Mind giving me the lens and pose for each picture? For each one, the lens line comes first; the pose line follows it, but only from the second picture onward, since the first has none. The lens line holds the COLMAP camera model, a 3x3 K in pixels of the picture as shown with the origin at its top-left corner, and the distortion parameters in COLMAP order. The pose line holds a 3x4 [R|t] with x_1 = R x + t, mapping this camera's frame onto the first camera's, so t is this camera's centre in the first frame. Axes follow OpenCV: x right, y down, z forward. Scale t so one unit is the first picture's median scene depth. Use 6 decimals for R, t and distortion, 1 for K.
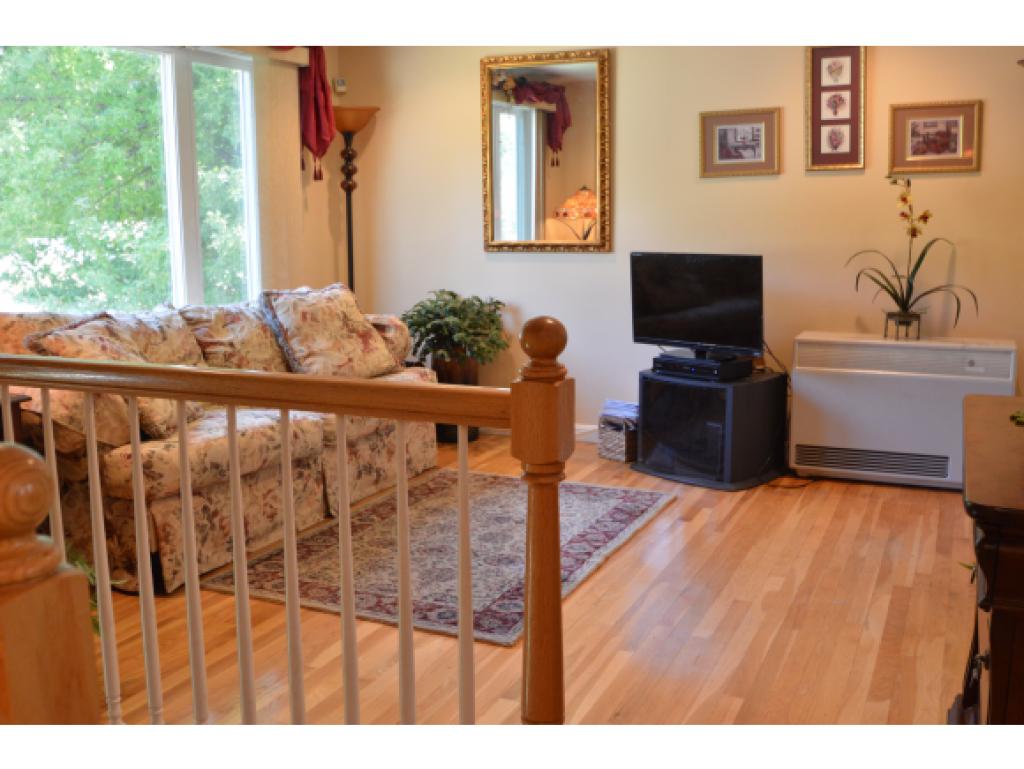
lens RADIAL K [[1045.7, 0, 512.0], [0, 1045.7, 384.5], [0, 0, 1]] dist [-0.045219, -0.001210]
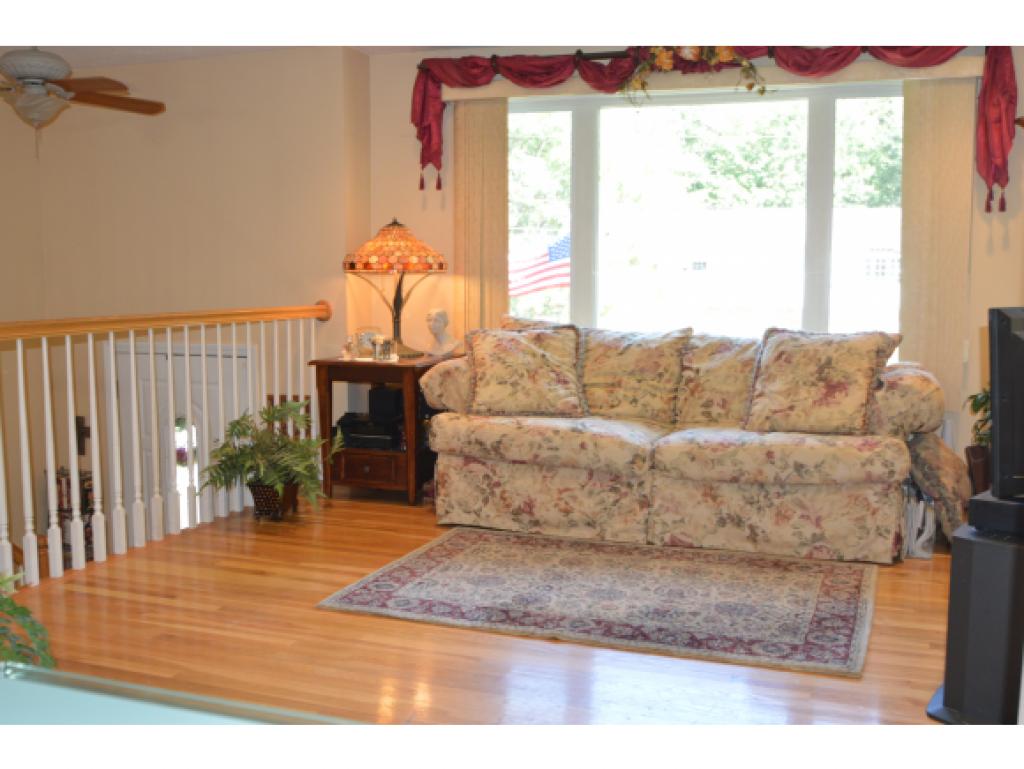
lens RADIAL K [[1045.7, 0, 512.0], [0, 1045.7, 384.5], [0, 0, 1]] dist [-0.045219, -0.001210]
pose [[0.072228, 0.114241, -0.990824, 0.947002], [-0.166352, 0.980883, 0.100968, -0.123674], [0.983418, 0.157533, 0.089852, 0.883471]]
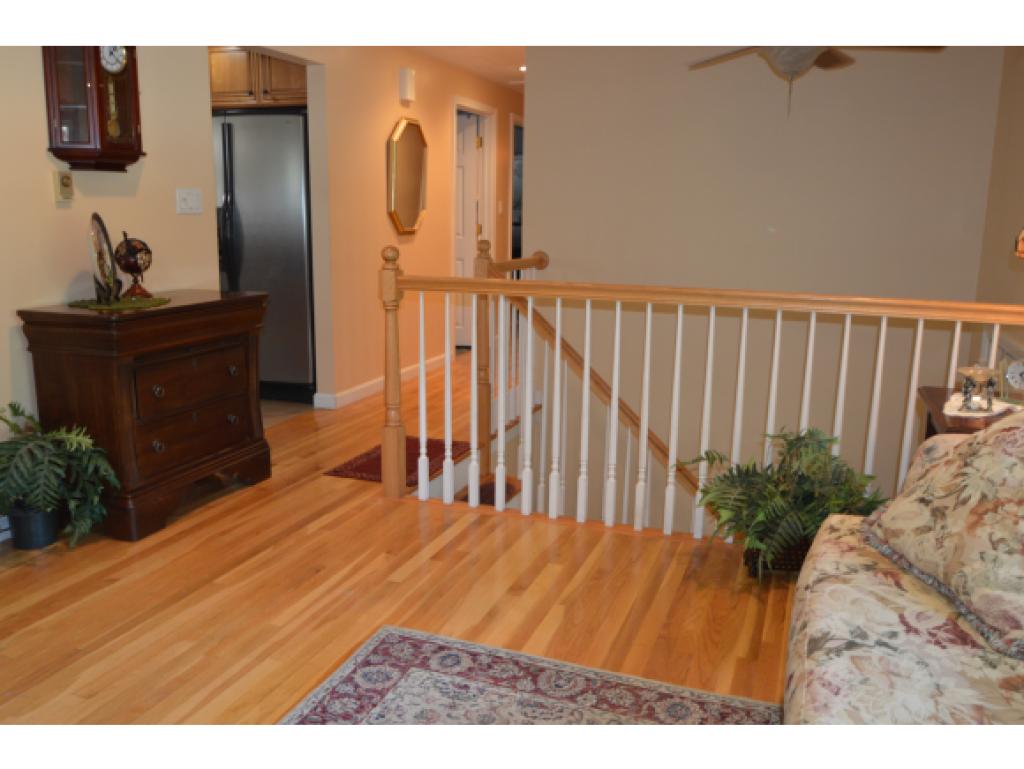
lens RADIAL K [[845.4, 0, 512.0], [0, 845.4, 384.5], [0, 0, 1]] dist [-0.005344, -0.002642]
pose [[-0.997746, 0.011505, -0.066109, -0.062094], [-0.012742, 0.934785, 0.354985, -0.228949], [0.065881, 0.355027, -0.932532, 1.409406]]
